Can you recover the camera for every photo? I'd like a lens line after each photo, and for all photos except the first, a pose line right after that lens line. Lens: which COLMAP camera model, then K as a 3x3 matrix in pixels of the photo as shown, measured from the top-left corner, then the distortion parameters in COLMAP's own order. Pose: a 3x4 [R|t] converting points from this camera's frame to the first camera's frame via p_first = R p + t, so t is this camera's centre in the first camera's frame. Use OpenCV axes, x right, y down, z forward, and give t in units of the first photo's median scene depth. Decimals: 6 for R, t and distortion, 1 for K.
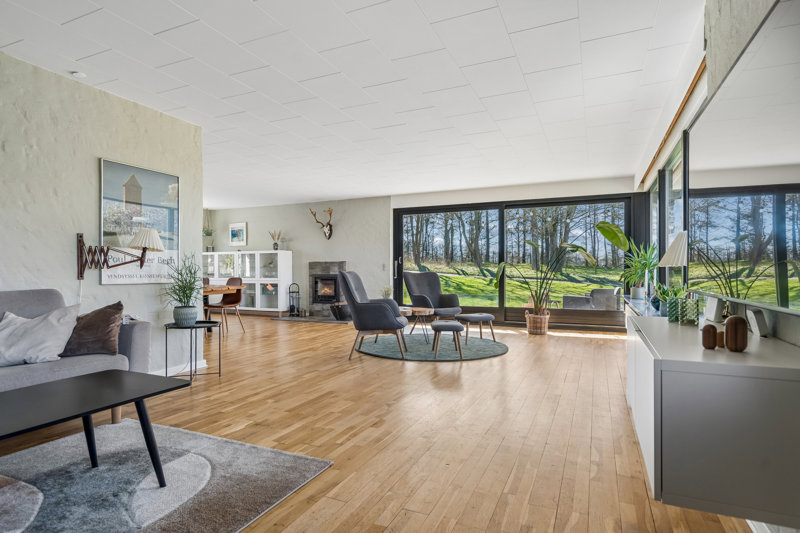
lens RADIAL K [[429.6, 0, 399.7], [0, 429.6, 269.3], [0, 0, 1]] dist [0.001460, 0.000023]
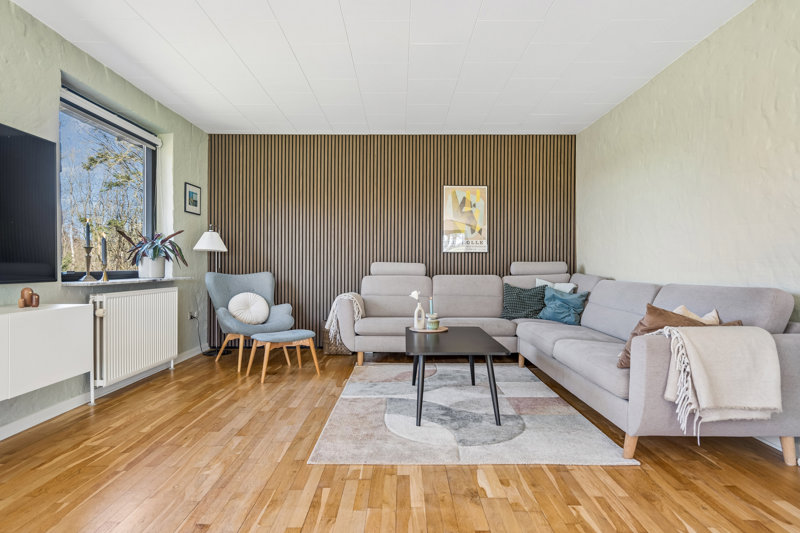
lens RADIAL K [[484.4, 0, 397.9], [0, 484.4, 267.6], [0, 0, 1]] dist [0.002949, 0.000407]
pose [[-0.915048, 0.001292, -0.403343, 0.080576], [0.001084, 0.999999, 0.000743, 0.012463], [0.403344, 0.000243, -0.915049, 1.739104]]
